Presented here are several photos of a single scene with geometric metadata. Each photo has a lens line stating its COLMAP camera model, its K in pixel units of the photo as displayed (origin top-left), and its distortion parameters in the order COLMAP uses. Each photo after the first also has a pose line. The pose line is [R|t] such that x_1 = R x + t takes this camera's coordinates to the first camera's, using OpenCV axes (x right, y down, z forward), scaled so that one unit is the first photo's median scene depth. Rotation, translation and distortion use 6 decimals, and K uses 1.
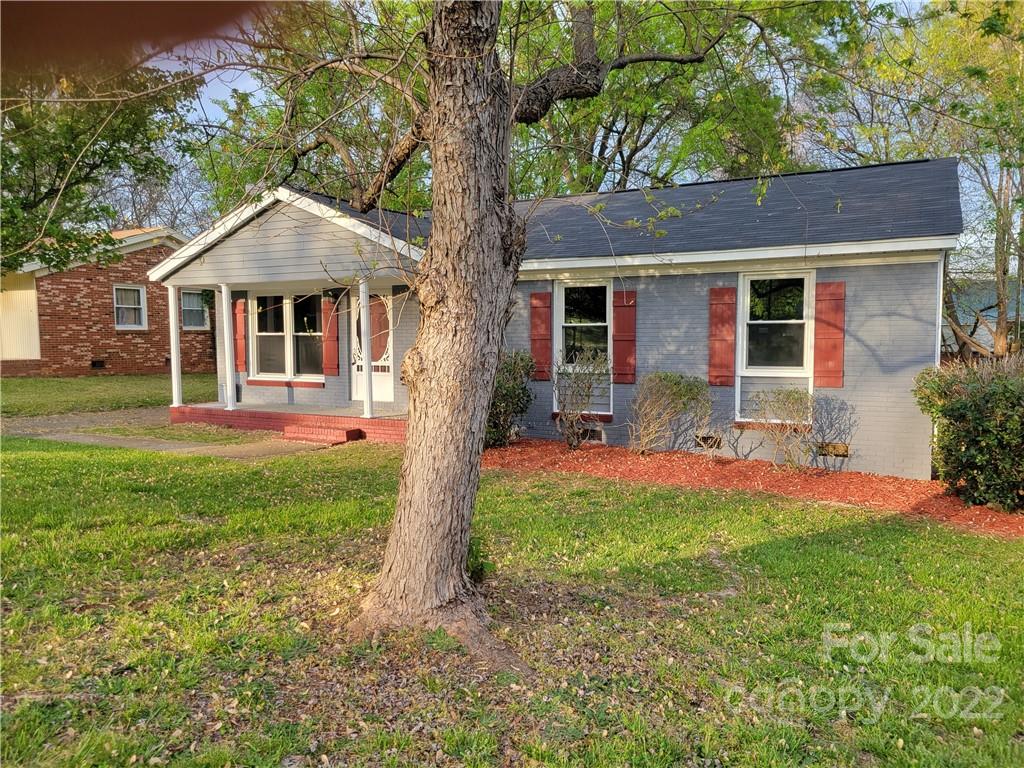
lens RADIAL K [[770.8, 0, 512.2], [0, 770.8, 385.5], [0, 0, 1]] dist [0.050389, -0.027394]
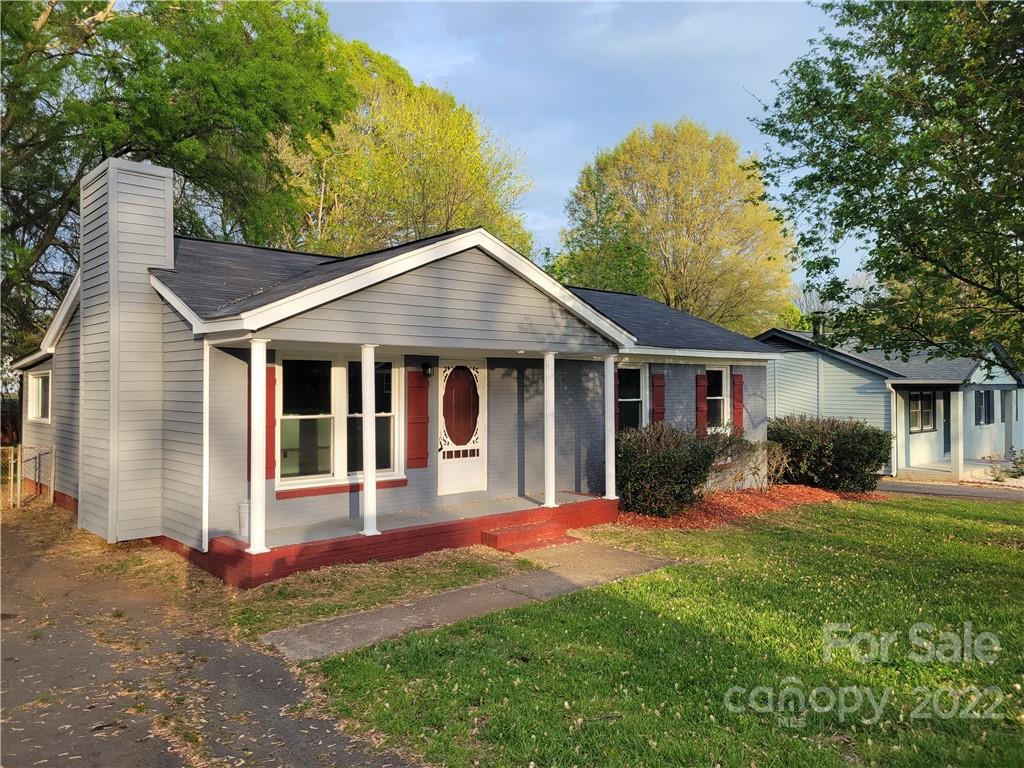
lens RADIAL K [[770.8, 0, 512.2], [0, 770.8, 382.2], [0, 0, 1]] dist [0.050389, -0.027394]
pose [[0.336363, 0.011794, 0.941659, -1.057105], [0.069562, 0.996879, -0.037333, -0.071435], [-0.939160, 0.078061, 0.334492, 0.729838]]
